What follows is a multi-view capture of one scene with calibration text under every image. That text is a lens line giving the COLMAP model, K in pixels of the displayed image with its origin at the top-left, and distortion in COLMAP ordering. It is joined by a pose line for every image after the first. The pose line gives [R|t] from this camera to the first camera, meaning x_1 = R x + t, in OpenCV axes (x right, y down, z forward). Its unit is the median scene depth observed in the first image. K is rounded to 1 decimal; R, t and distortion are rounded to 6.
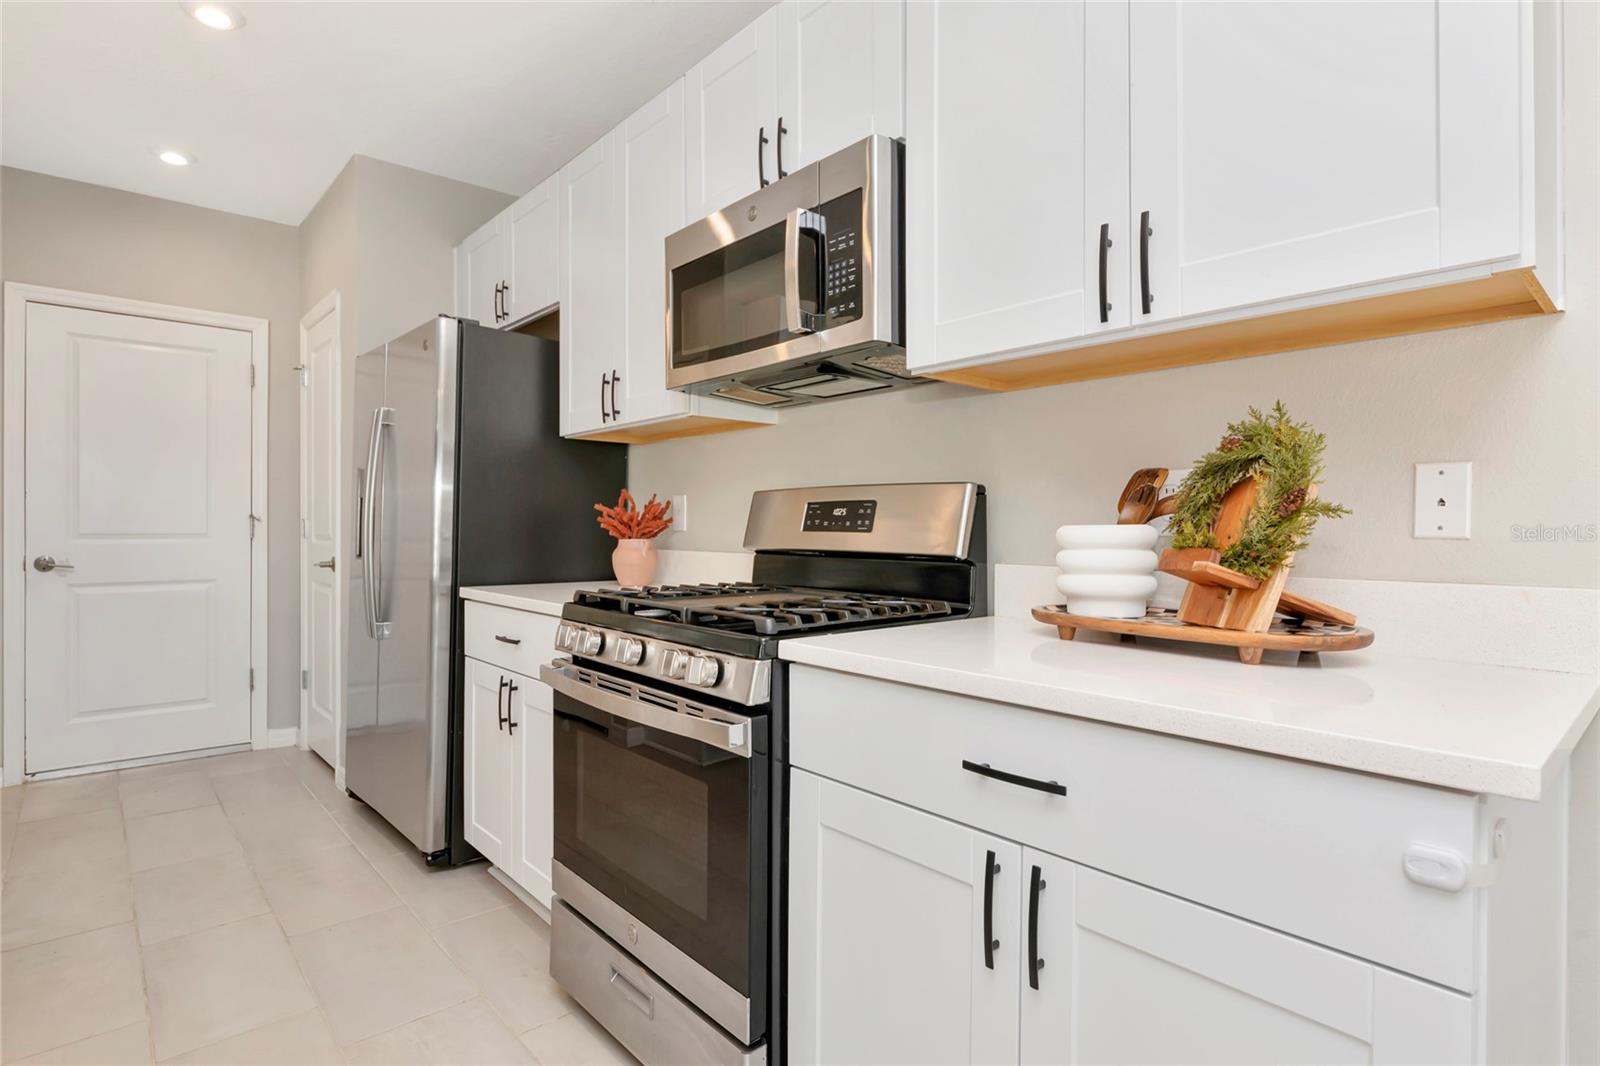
lens RADIAL K [[814.2, 0, 797.4], [0, 814.2, 526.1], [0, 0, 1]] dist [-0.001299, -0.000062]
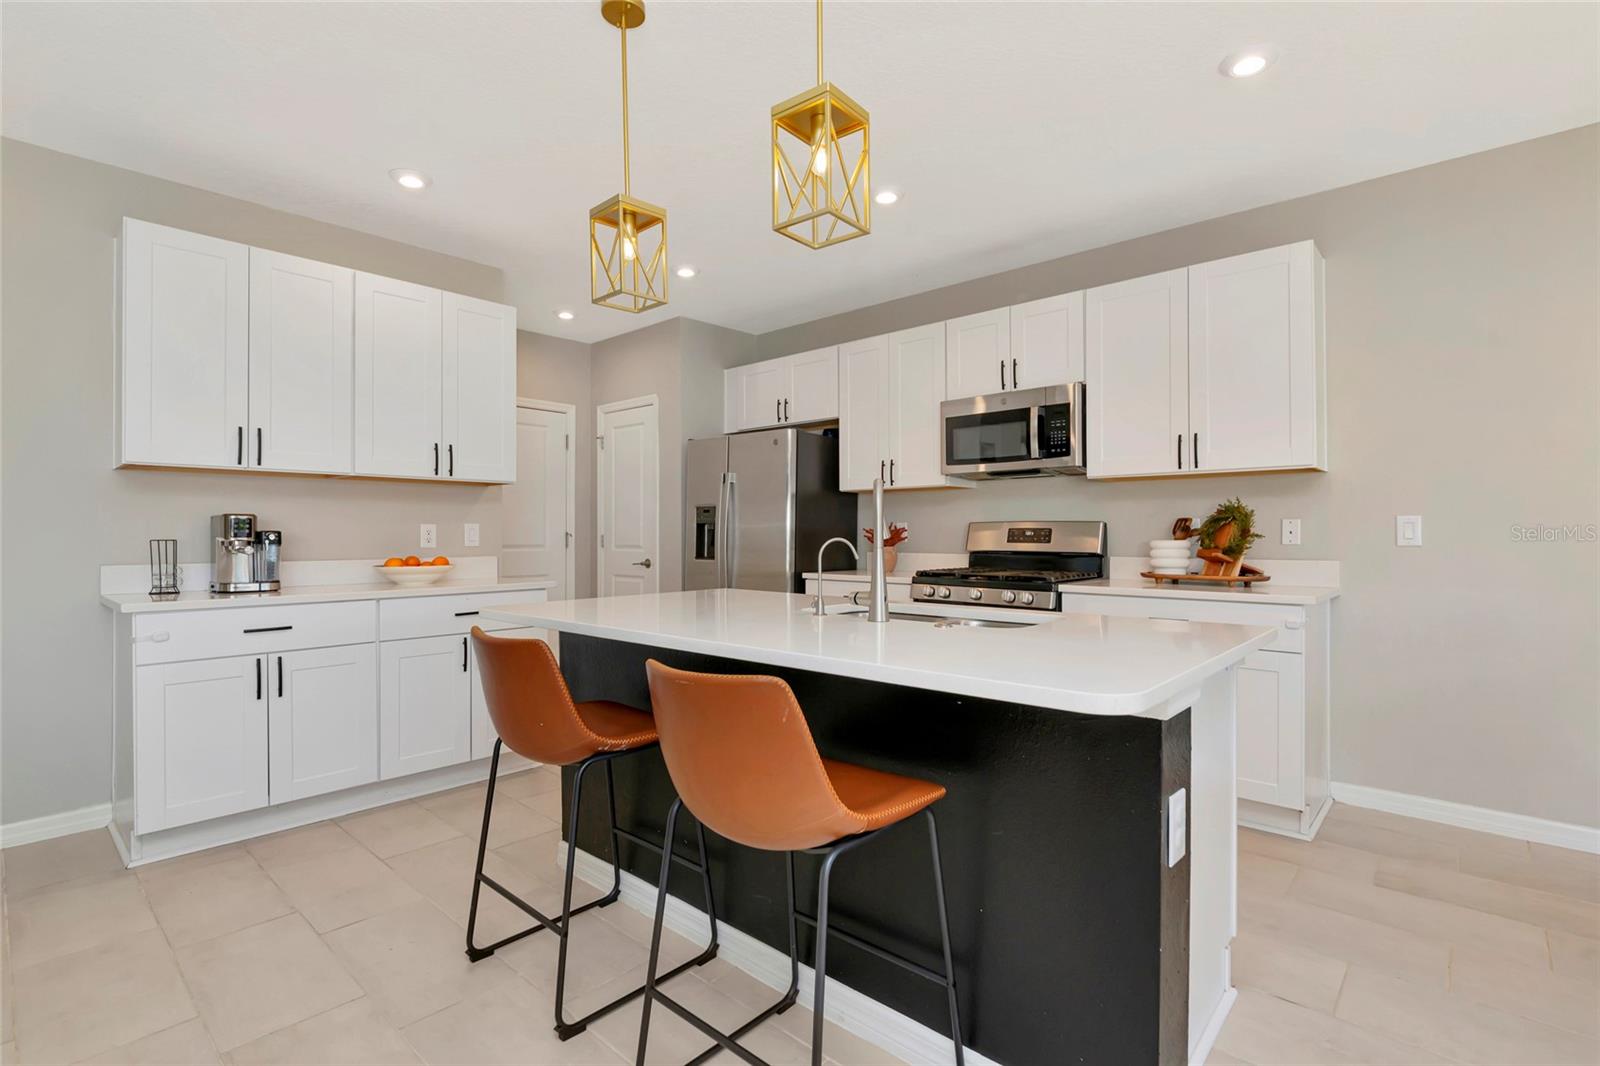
lens RADIAL K [[762.7, 0, 796.8], [0, 762.7, 529.8], [0, 0, 1]] dist [0.003879, -0.004019]
pose [[0.993774, -0.002413, 0.111392, -0.983276], [0.003085, 0.999978, -0.005865, -0.021617], [-0.111376, 0.006172, 0.993759, -1.177197]]
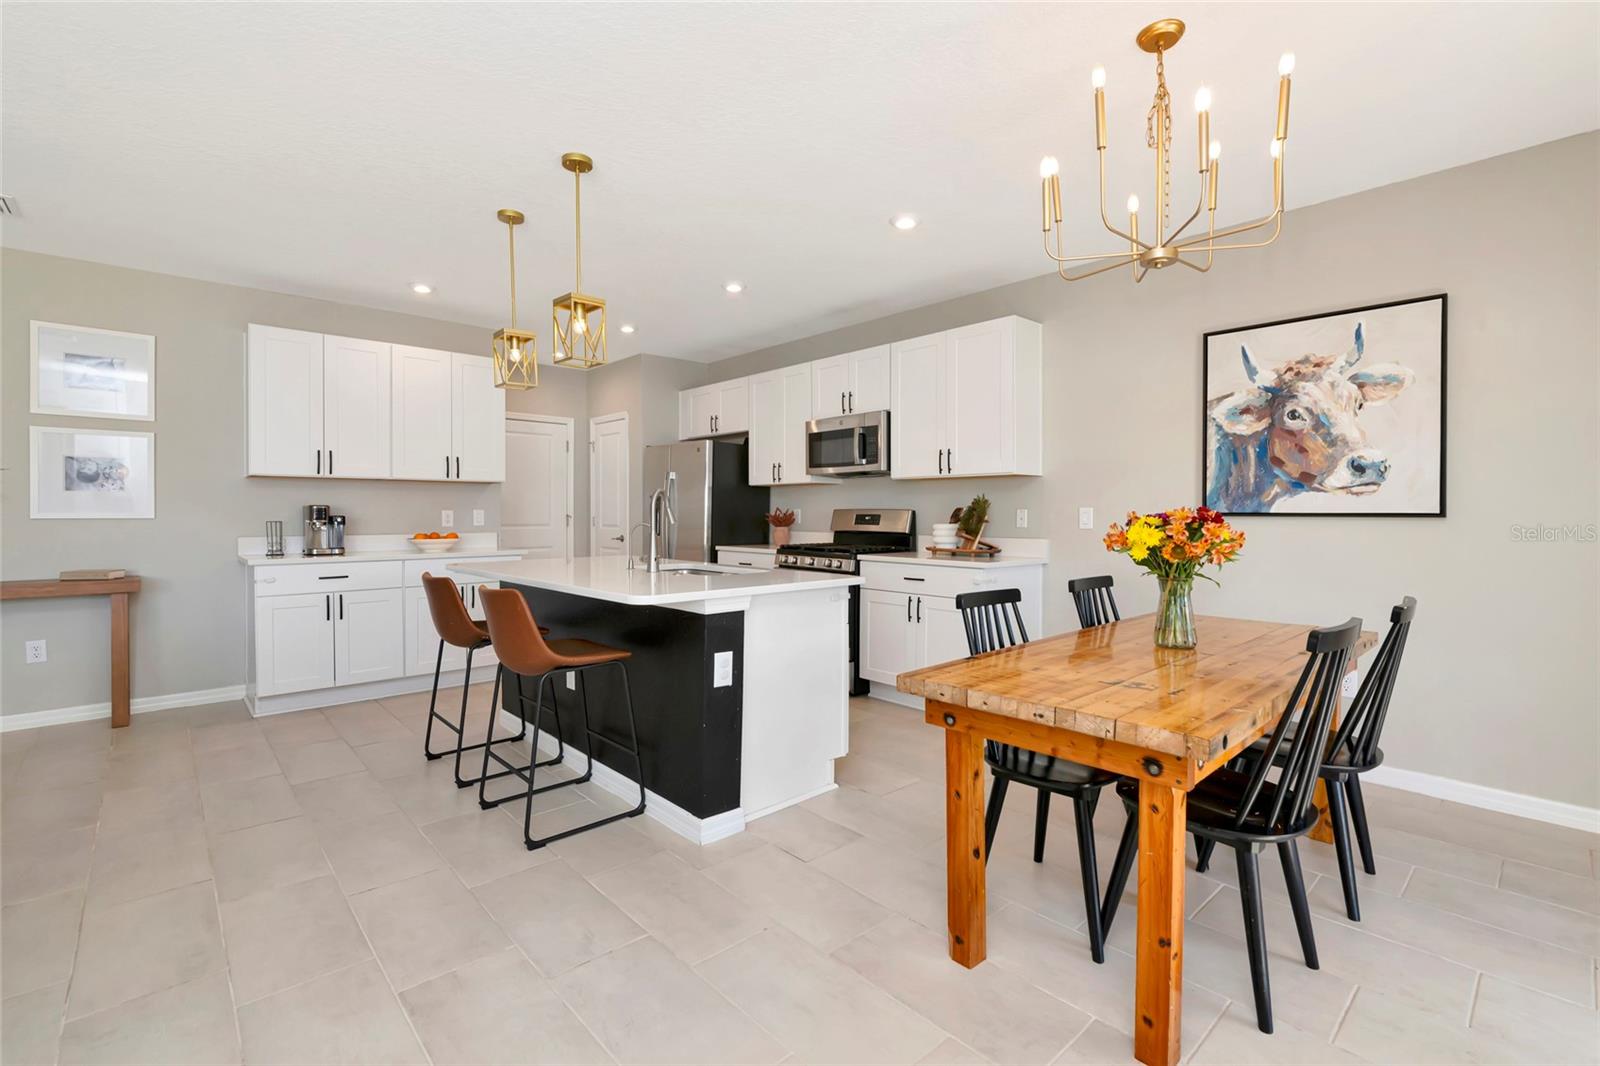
lens RADIAL K [[722.0, 0, 800.8], [0, 722.0, 523.4], [0, 0, 1]] dist [-0.003201, 0.001049]
pose [[0.999808, -0.000500, 0.019584, -0.301826], [0.000198, 0.999881, 0.015429, -0.047995], [-0.019589, -0.015422, 0.999689, -2.021213]]
